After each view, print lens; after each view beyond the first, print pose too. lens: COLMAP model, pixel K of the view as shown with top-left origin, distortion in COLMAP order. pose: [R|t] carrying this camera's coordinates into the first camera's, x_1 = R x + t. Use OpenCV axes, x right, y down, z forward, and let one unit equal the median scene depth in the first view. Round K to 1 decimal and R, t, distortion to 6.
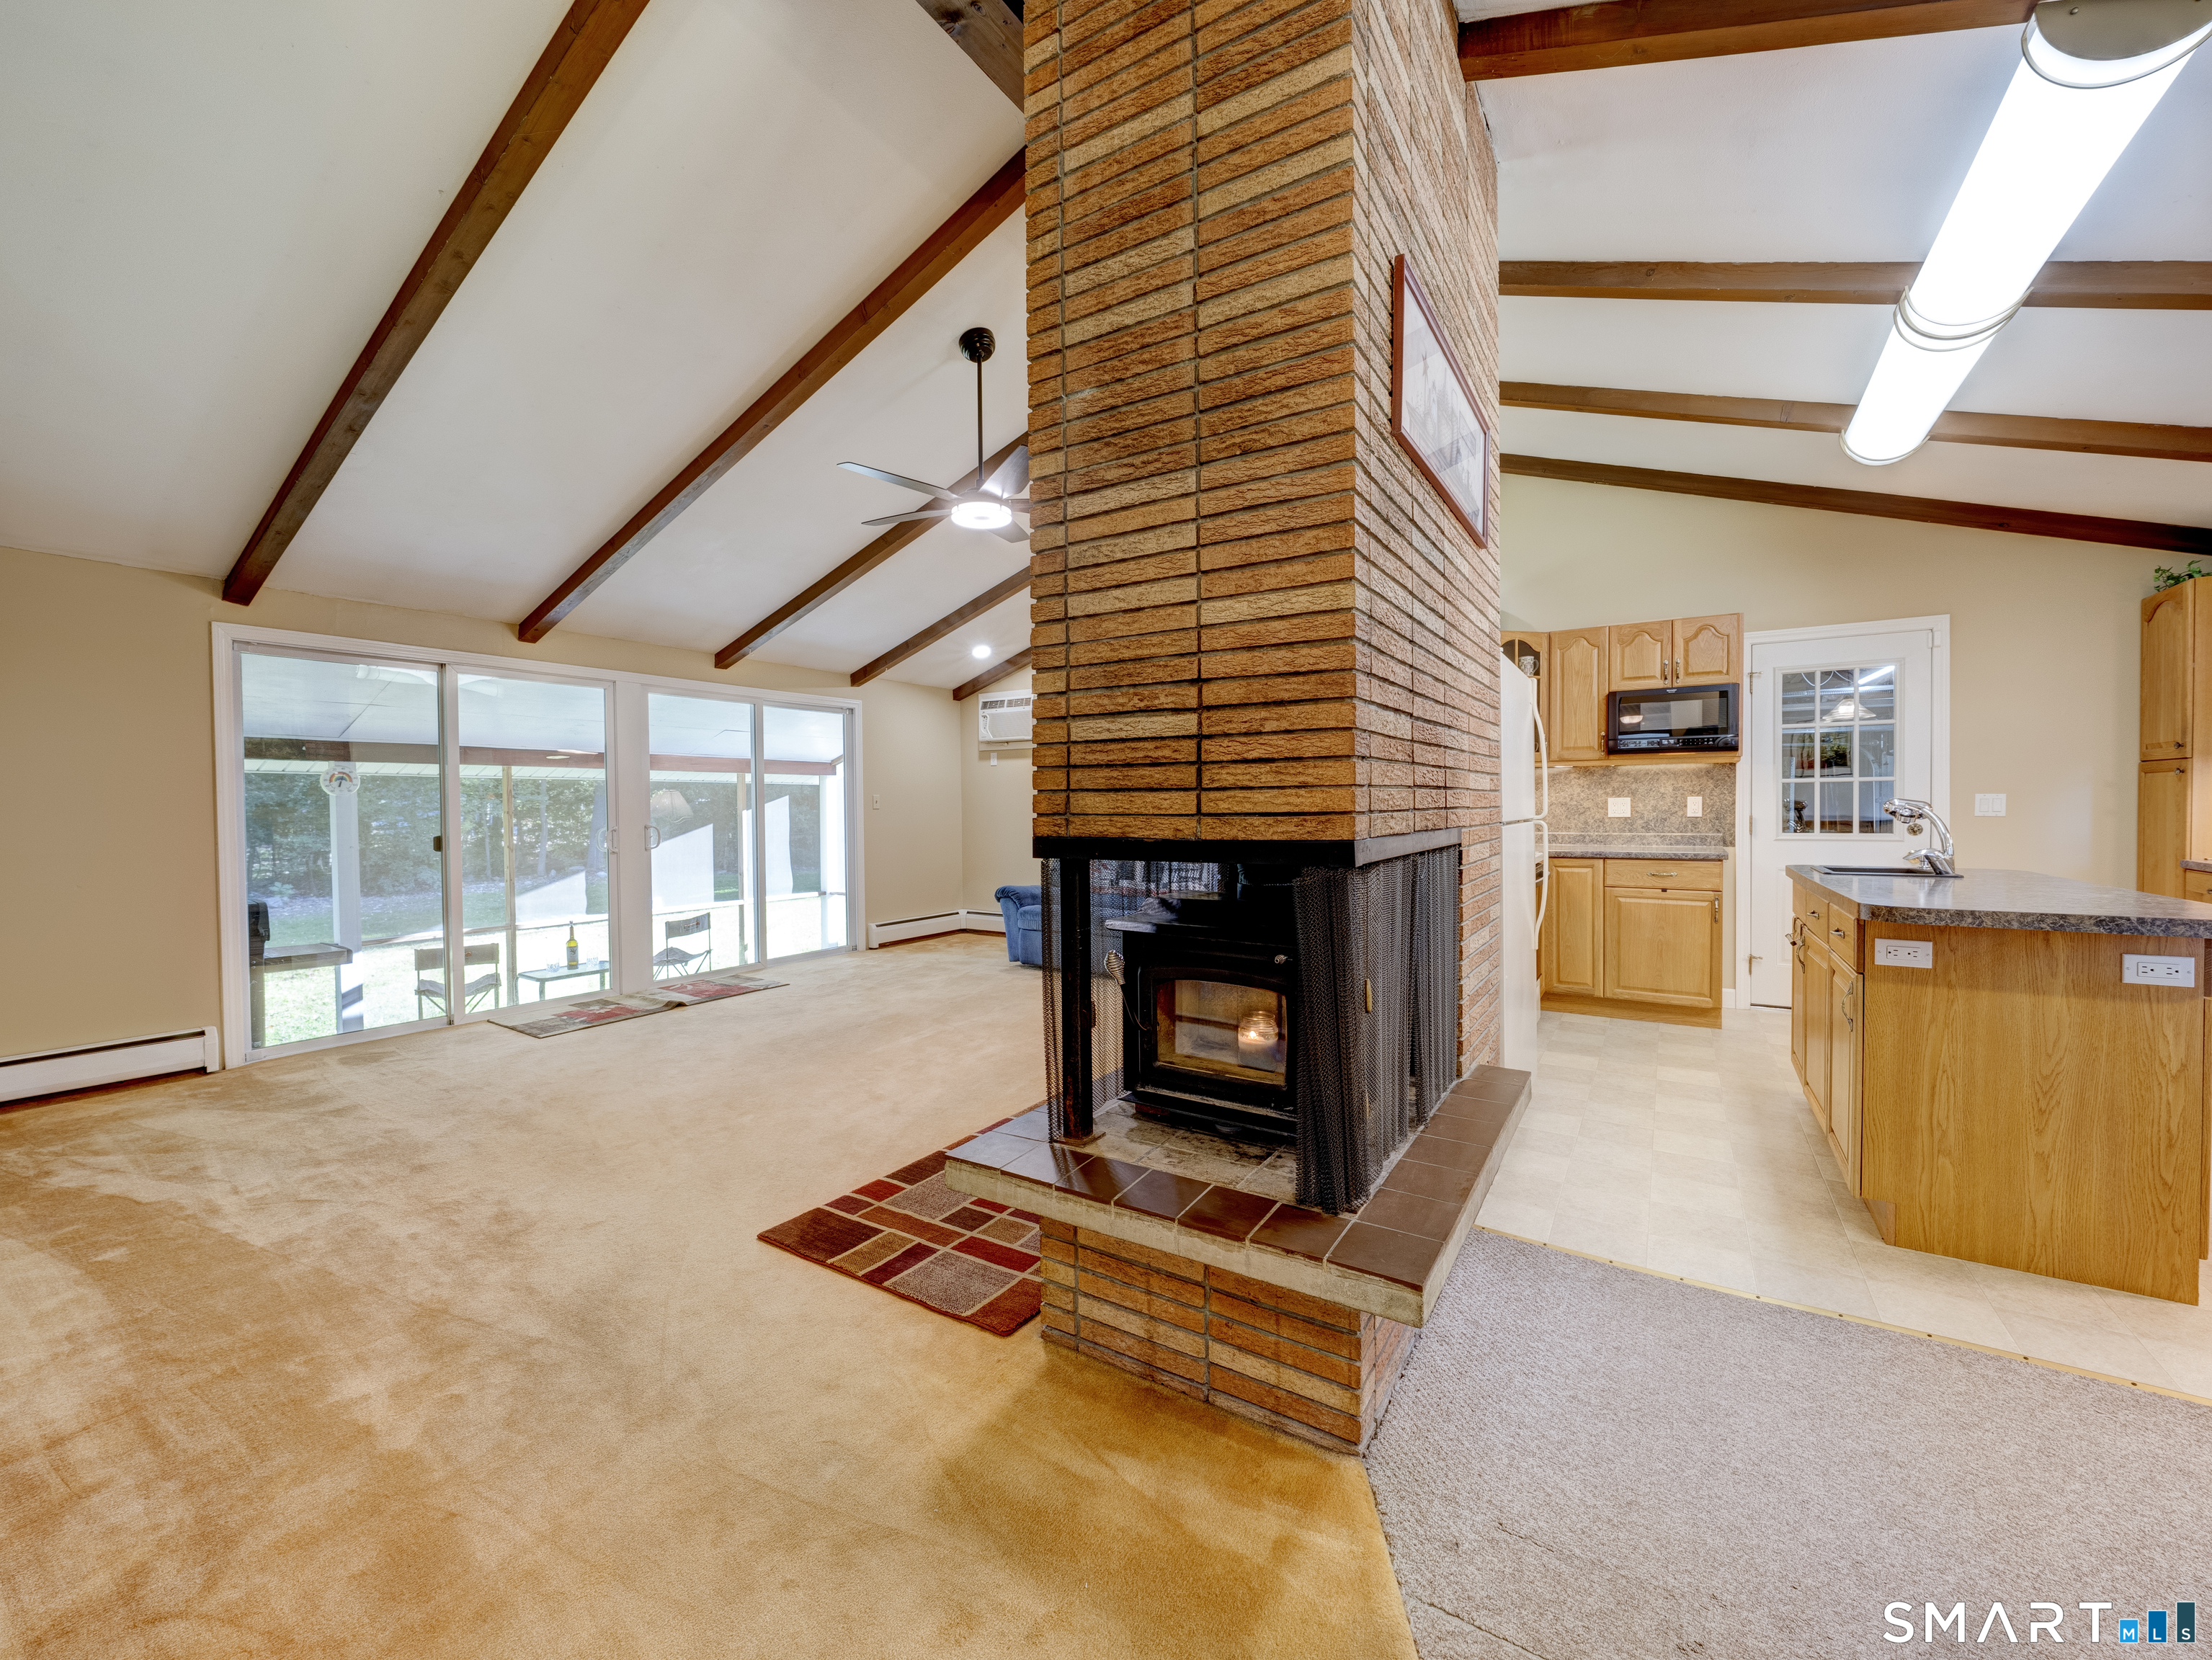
lens RADIAL K [[869.2, 0, 1144.6], [0, 869.2, 822.8], [0, 0, 1]] dist [-0.011468, 0.002161]
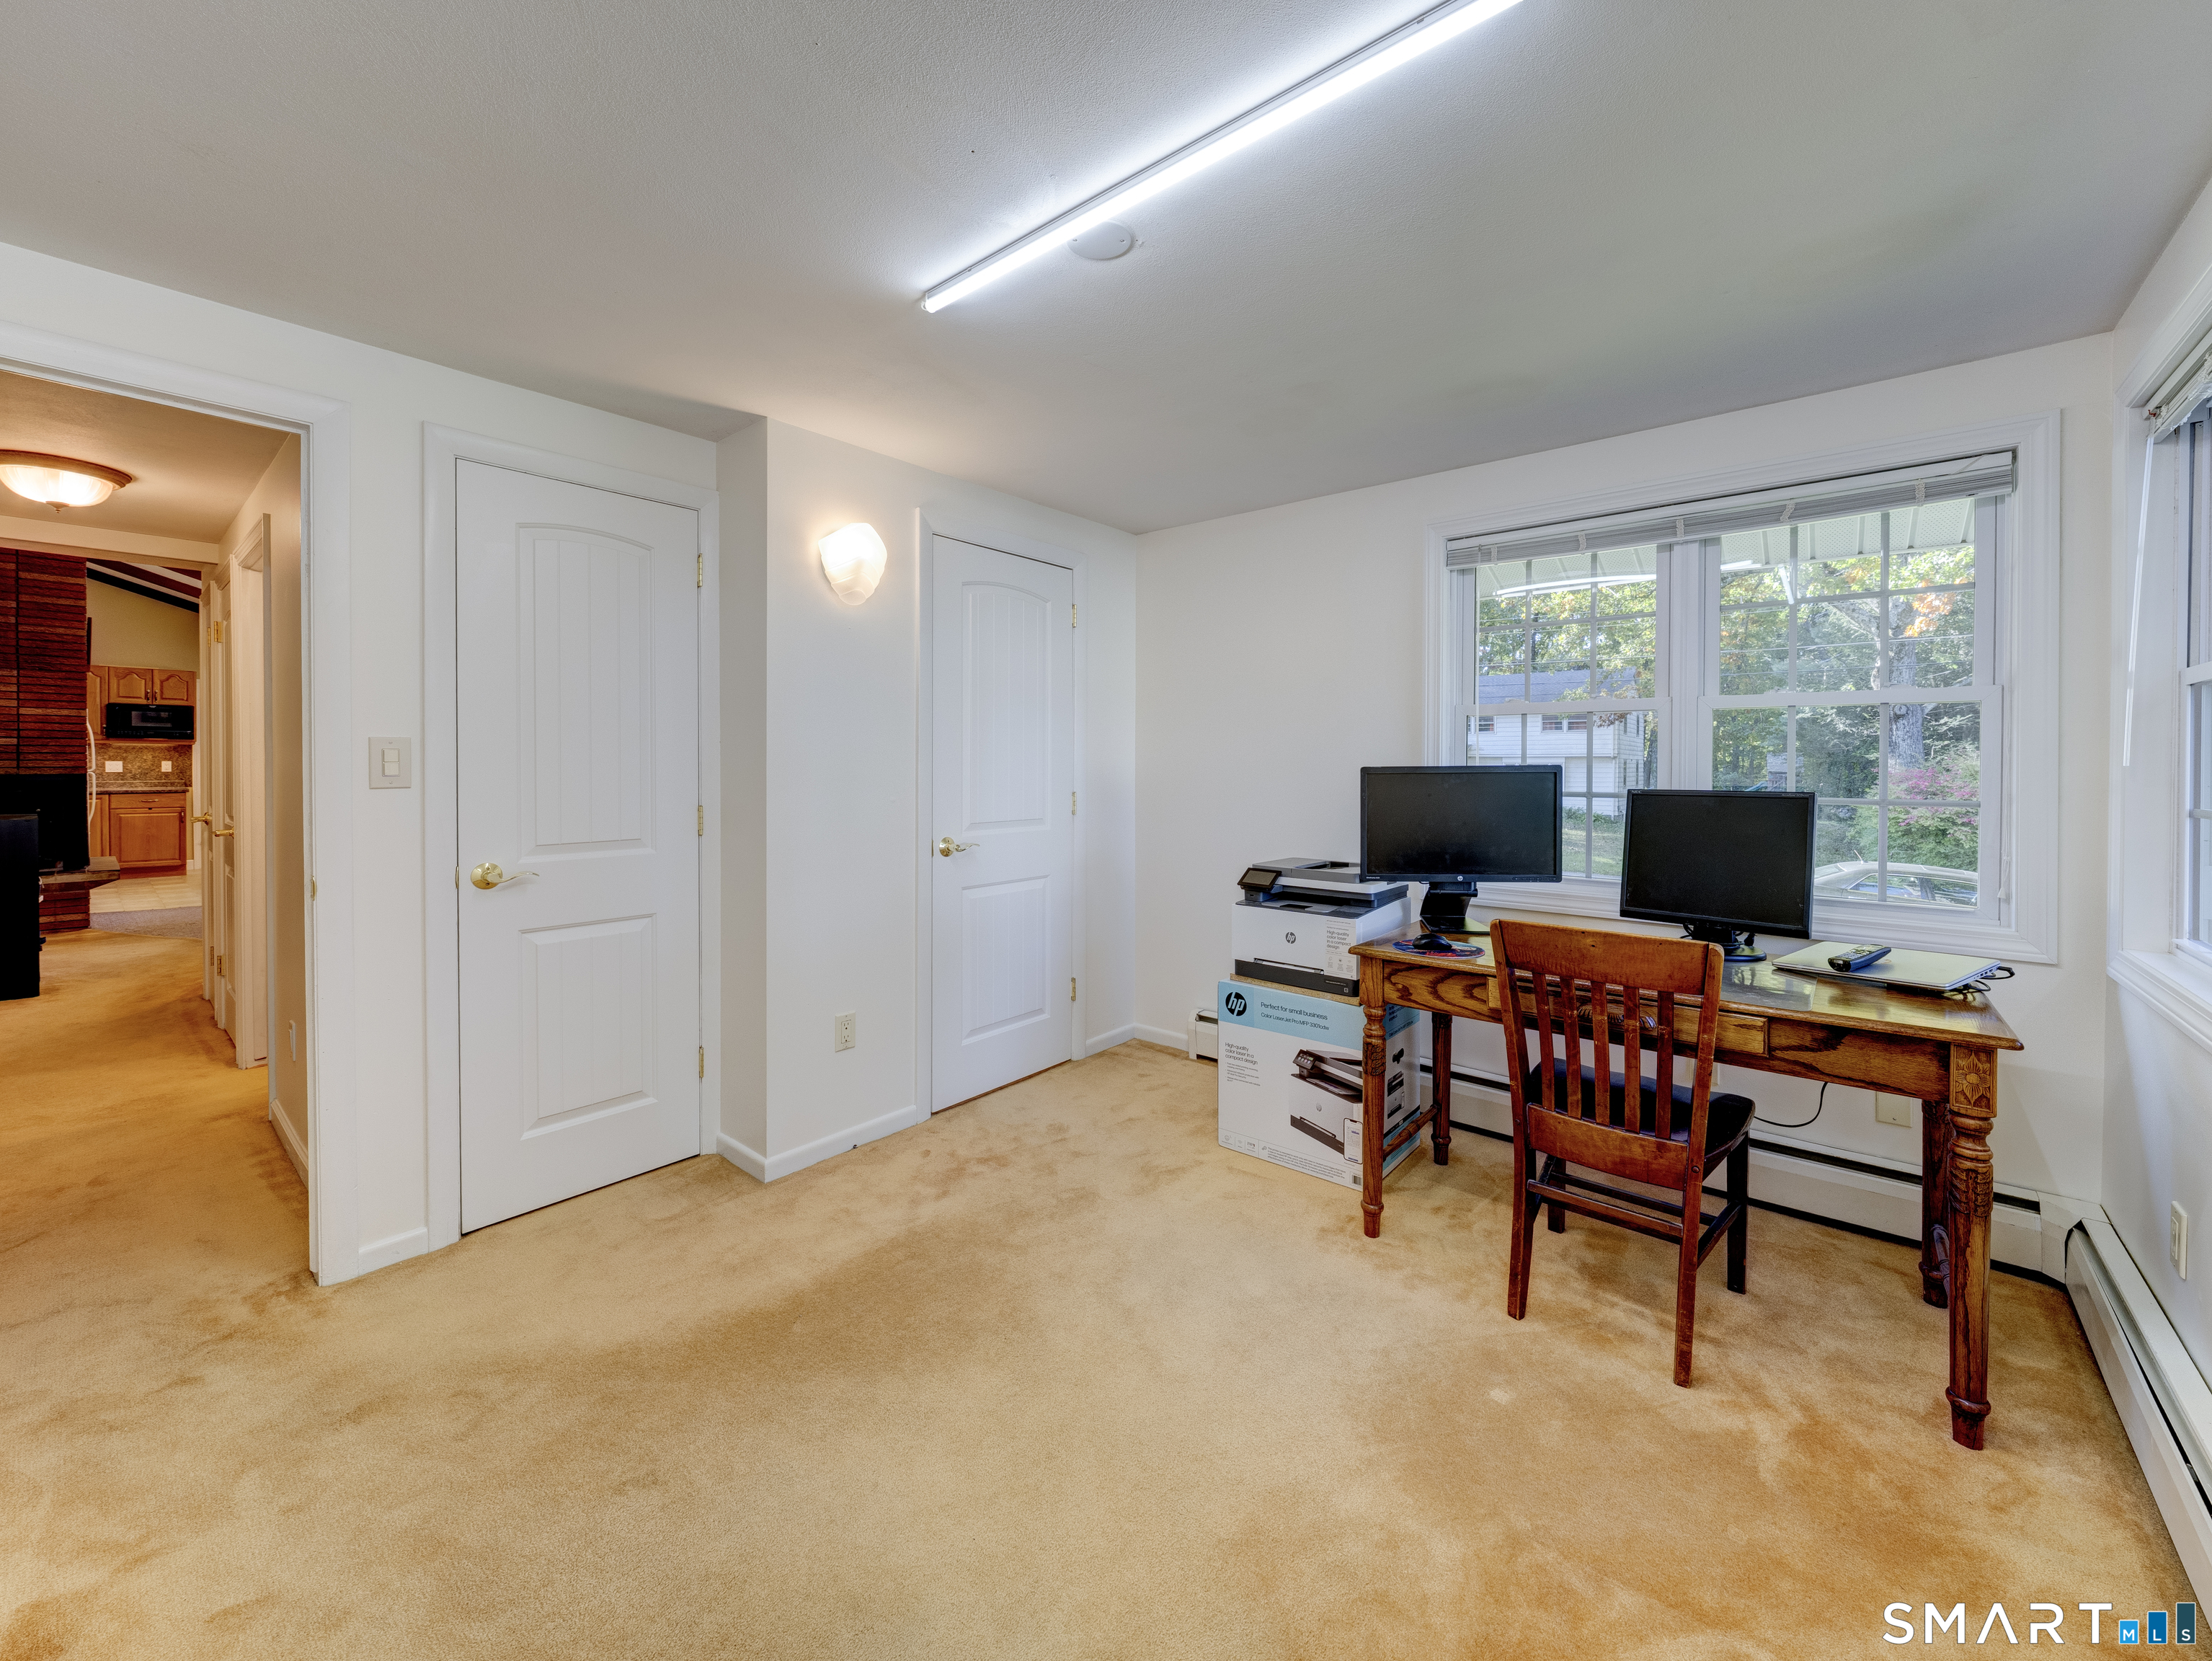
lens RADIAL K [[878.0, 0, 1095.3], [0, 878.0, 774.1], [0, 0, 1]] dist [-0.001178, -0.000268]
pose [[0.163892, -0.001063, 0.986478, -1.032653], [0.013862, 0.999903, -0.001225, 0.031655], [-0.986381, 0.013876, 0.163891, -1.474498]]
